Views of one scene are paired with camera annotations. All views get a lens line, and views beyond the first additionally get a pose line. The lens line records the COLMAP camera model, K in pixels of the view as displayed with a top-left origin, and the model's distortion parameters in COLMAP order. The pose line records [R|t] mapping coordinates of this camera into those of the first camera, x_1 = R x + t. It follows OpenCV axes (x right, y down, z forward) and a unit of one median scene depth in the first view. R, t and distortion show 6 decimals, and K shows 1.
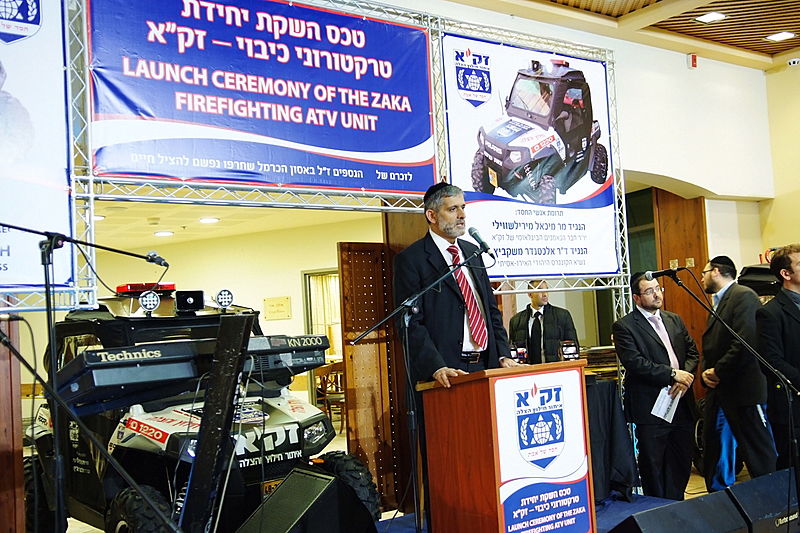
lens RADIAL K [[869.0, 0, 413.6], [0, 869.0, 274.3], [0, 0, 1]] dist [0.024593, 0.000000]
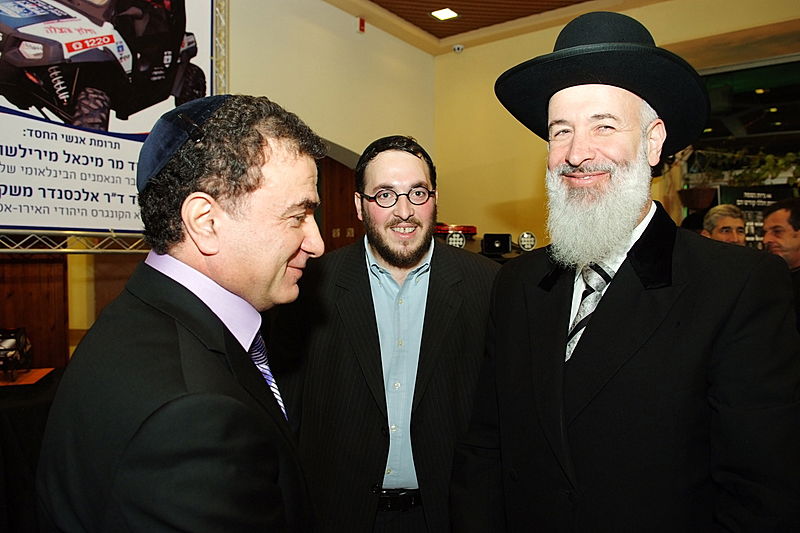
lens RADIAL K [[606.2, 0, 394.7], [0, 606.2, 270.2], [0, 0, 1]] dist [-0.026097, -0.033550]
pose [[0.959484, 0.051218, 0.277069, 0.274707], [-0.064957, 0.997061, 0.040630, -0.002879], [-0.274174, -0.056981, 0.959991, 0.486463]]
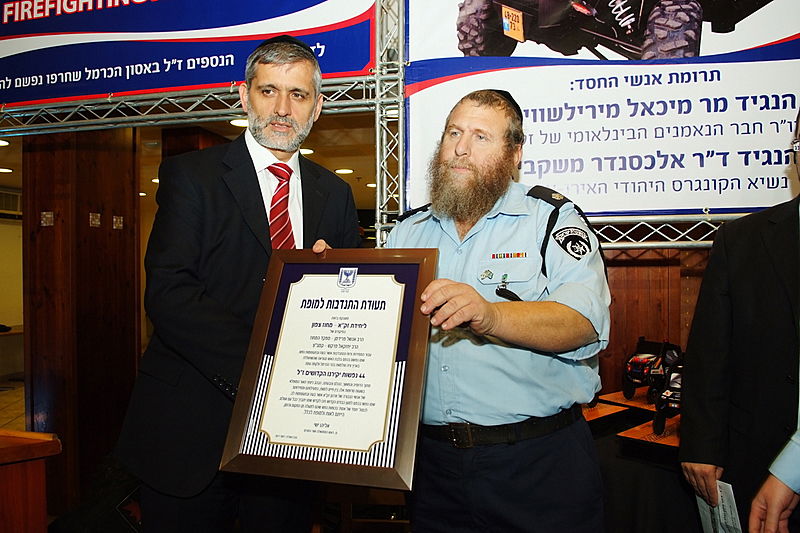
lens RADIAL K [[606.2, 0, 388.3], [0, 606.2, 272.5], [0, 0, 1]] dist [-0.026097, -0.033550]
pose [[0.622820, 0.067671, -0.779433, 0.333056], [0.006661, 0.995758, 0.091775, 0.002364], [0.782337, -0.062351, 0.619727, 0.713124]]
